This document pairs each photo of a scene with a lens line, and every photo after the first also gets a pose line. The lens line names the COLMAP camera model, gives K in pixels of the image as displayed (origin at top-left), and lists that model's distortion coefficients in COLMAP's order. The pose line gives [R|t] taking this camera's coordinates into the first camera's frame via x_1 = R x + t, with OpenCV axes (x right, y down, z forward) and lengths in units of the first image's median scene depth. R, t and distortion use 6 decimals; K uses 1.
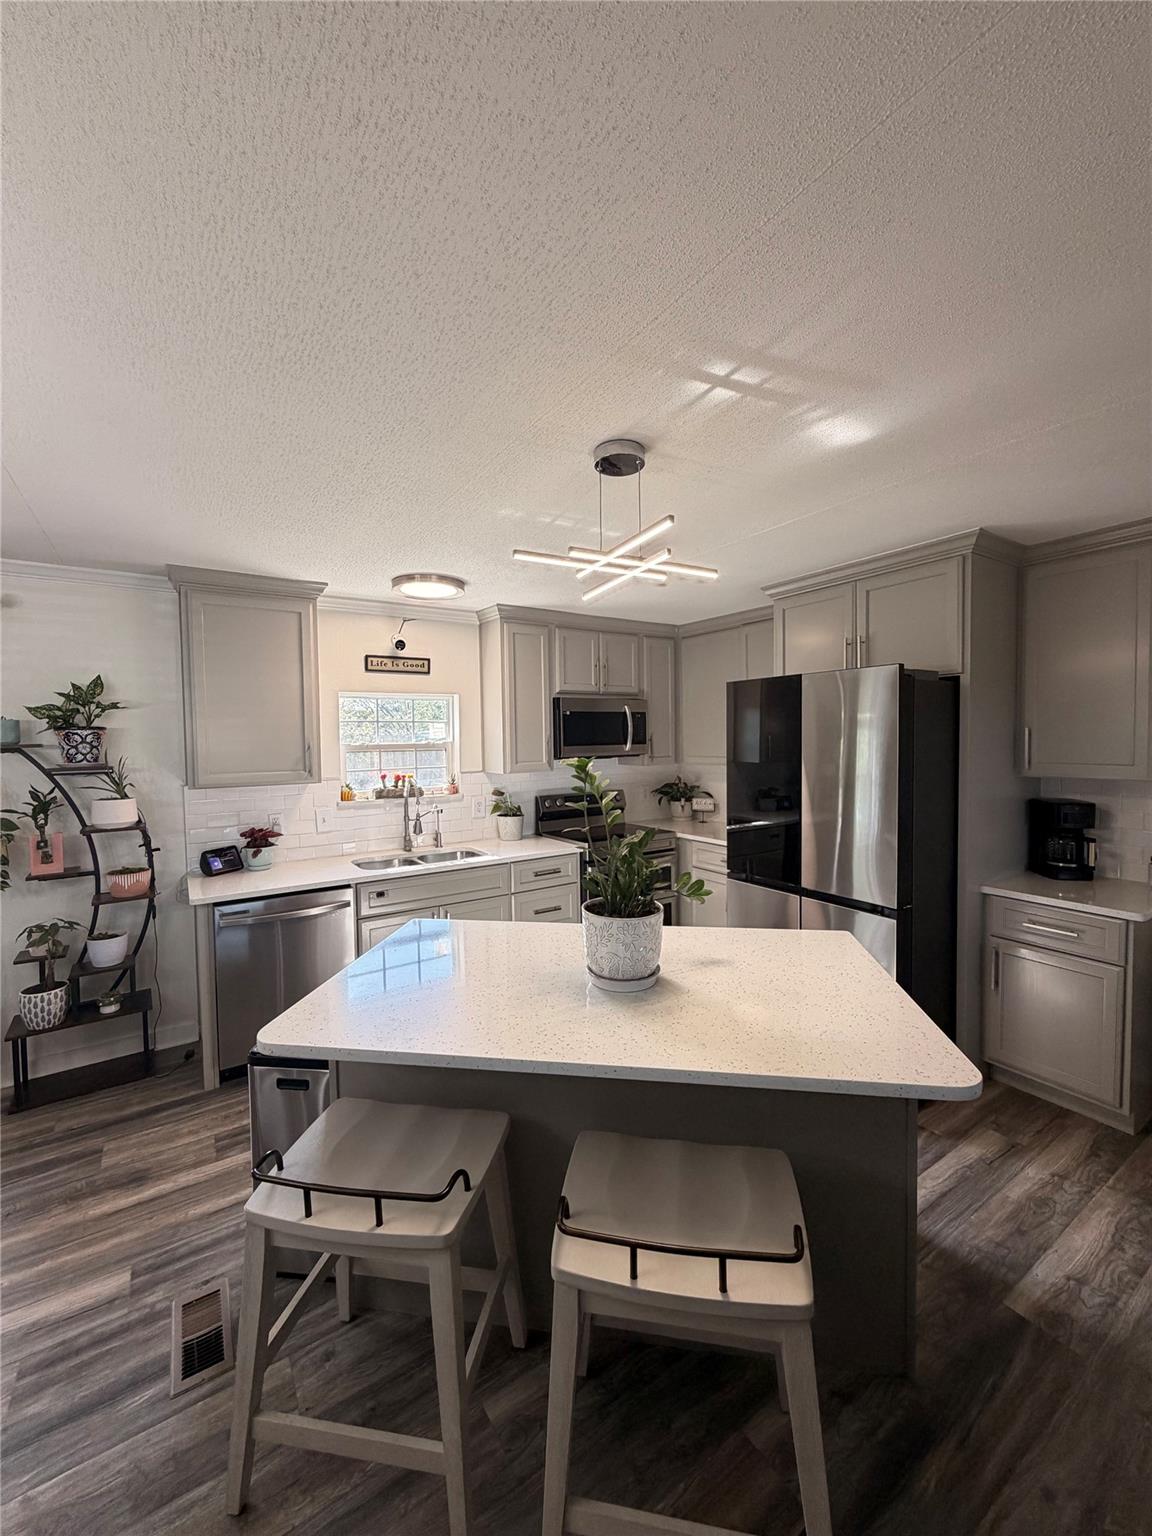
lens RADIAL K [[609.0, 0, 574.1], [0, 609.0, 762.6], [0, 0, 1]] dist [-0.001144, 0.000348]
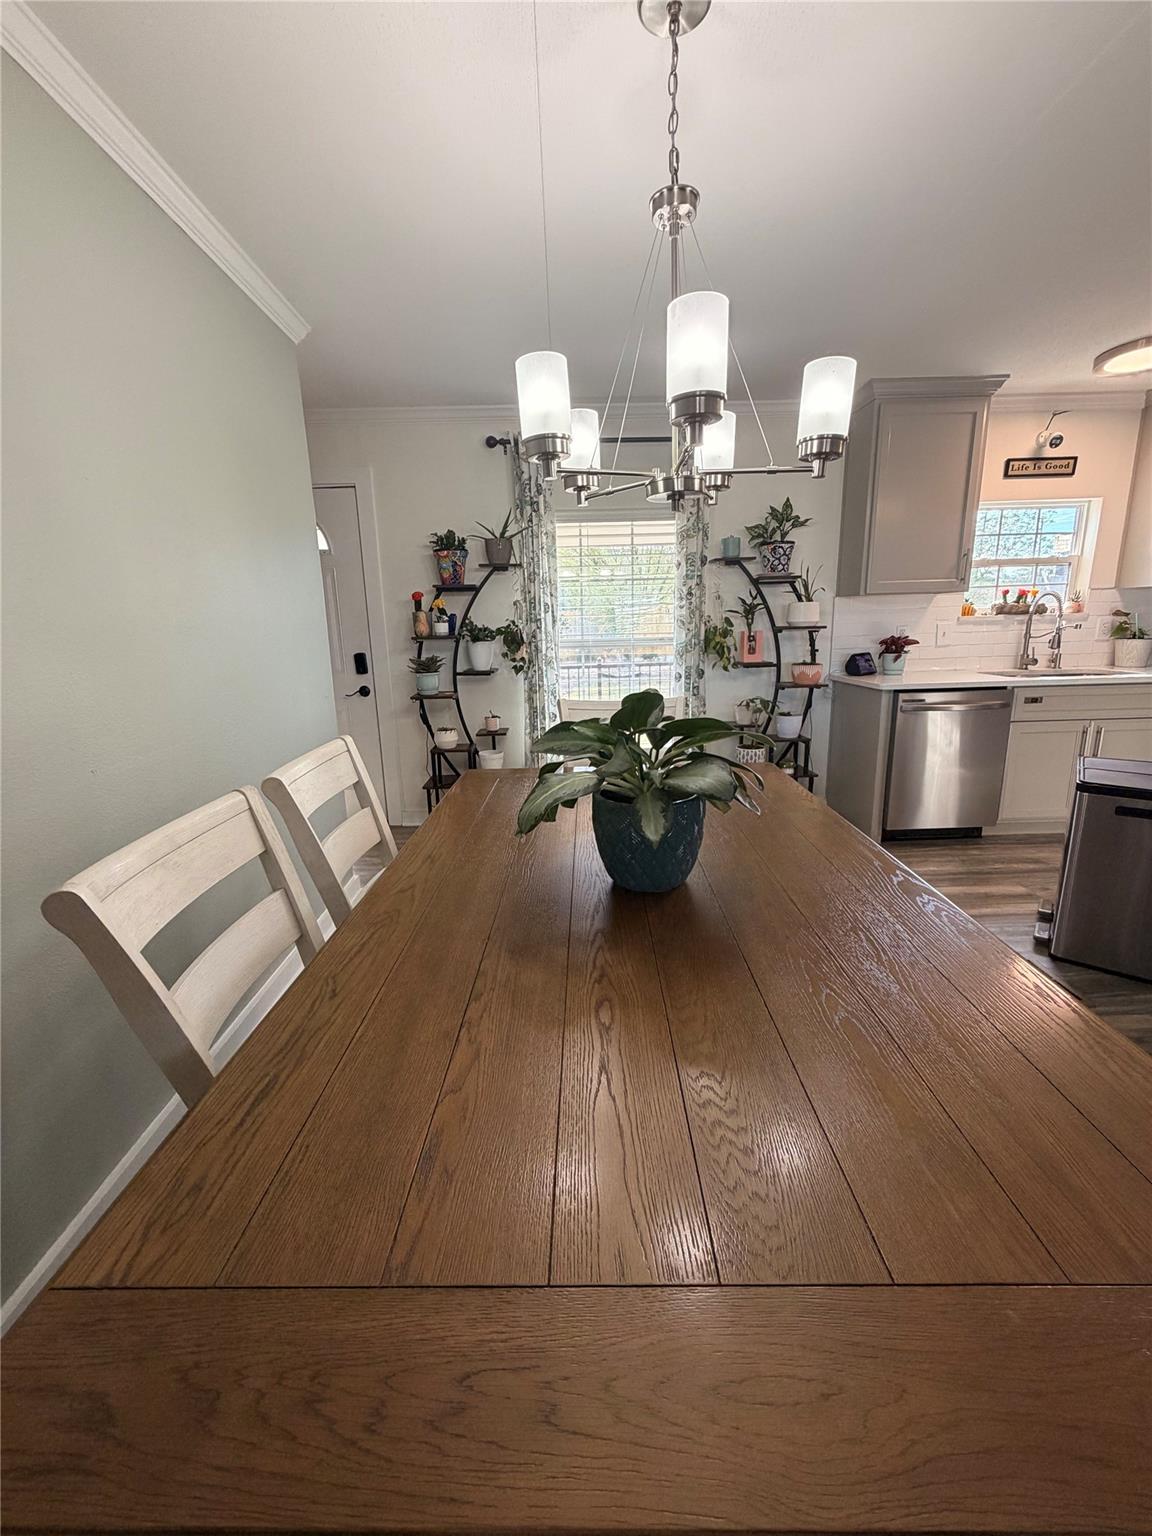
lens RADIAL K [[609.0, 0, 578.2], [0, 609.0, 761.6], [0, 0, 1]] dist [-0.001144, 0.000348]
pose [[0.842979, 0.108762, -0.526837, -0.354299], [-0.004387, 0.980706, 0.195441, 0.104207], [0.537929, -0.162441, 0.827192, -0.226970]]
